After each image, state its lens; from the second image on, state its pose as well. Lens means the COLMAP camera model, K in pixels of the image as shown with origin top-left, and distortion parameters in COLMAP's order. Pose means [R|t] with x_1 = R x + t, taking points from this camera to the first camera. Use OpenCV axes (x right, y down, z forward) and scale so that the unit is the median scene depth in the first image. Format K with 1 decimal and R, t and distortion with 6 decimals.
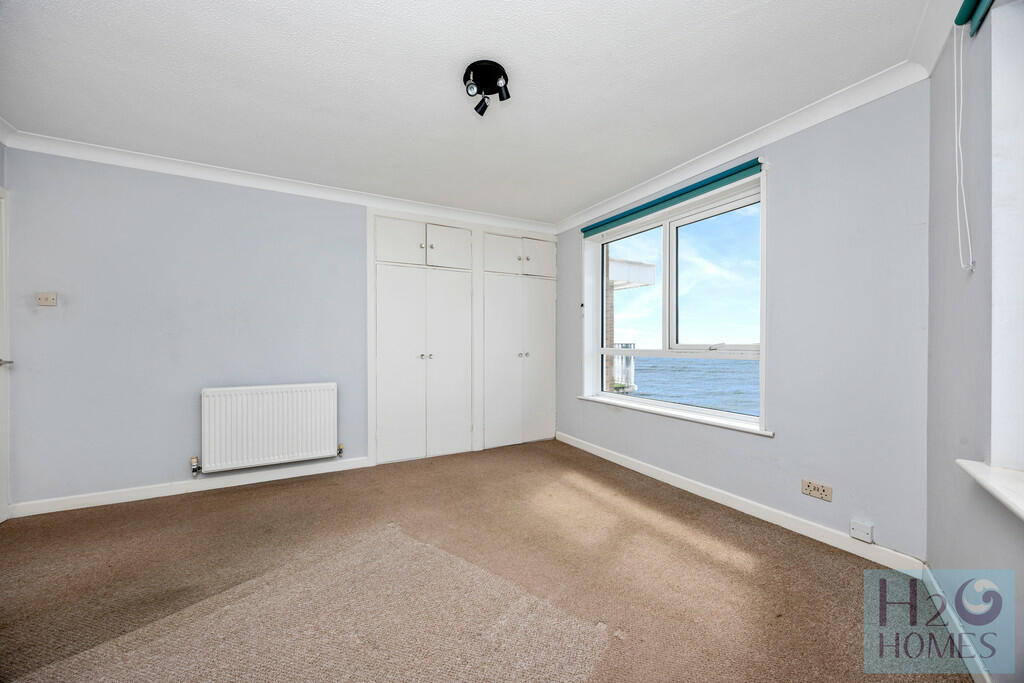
lens RADIAL K [[407.5, 0, 520.8], [0, 407.5, 341.5], [0, 0, 1]] dist [-0.000543, -0.000095]
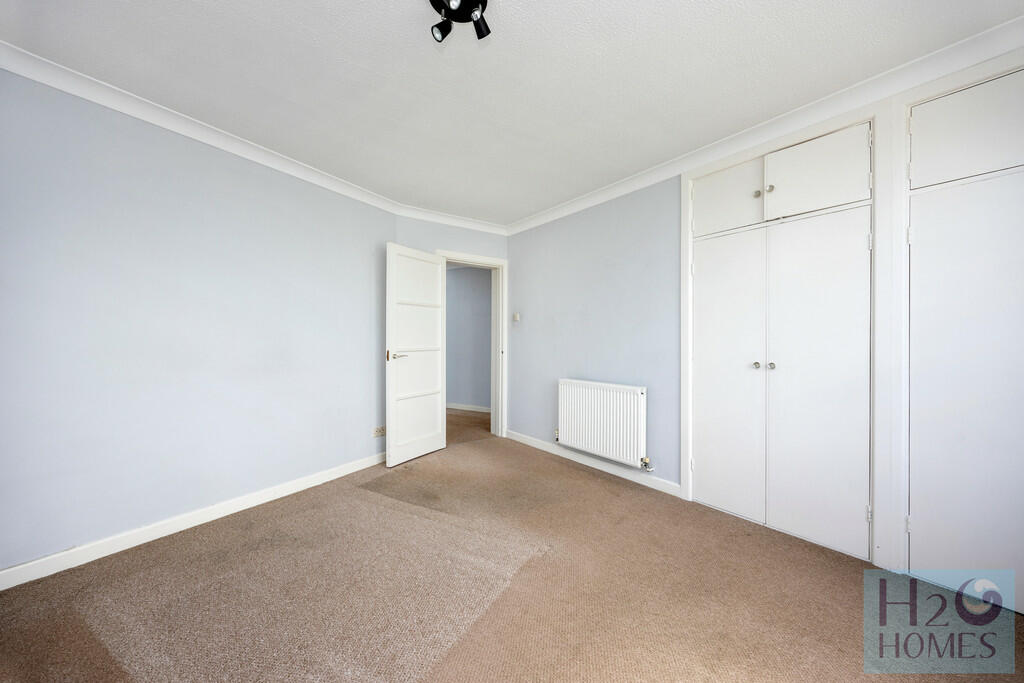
lens RADIAL K [[399.8, 0, 514.2], [0, 399.8, 342.9], [0, 0, 1]] dist [-0.000016, -0.000091]
pose [[0.071540, 0.002989, -0.997433, 0.457416], [0.000058, 0.999995, 0.003001, -0.001598], [0.997438, -0.000273, 0.071540, 0.722966]]
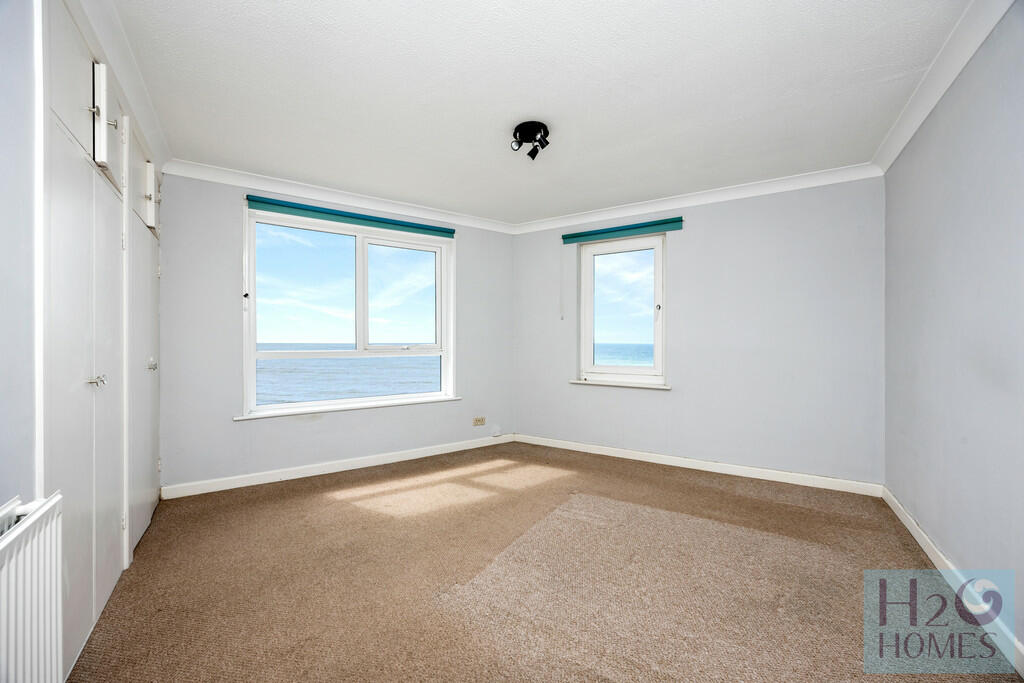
lens RADIAL K [[399.8, 0, 514.2], [0, 399.8, 342.9], [0, 0, 1]] dist [-0.000016, -0.000091]
pose [[-0.102188, -0.005580, 0.994749, -0.880292], [0.001822, 0.999982, 0.005797, -0.007027], [-0.994763, 0.002405, -0.102176, 0.798225]]
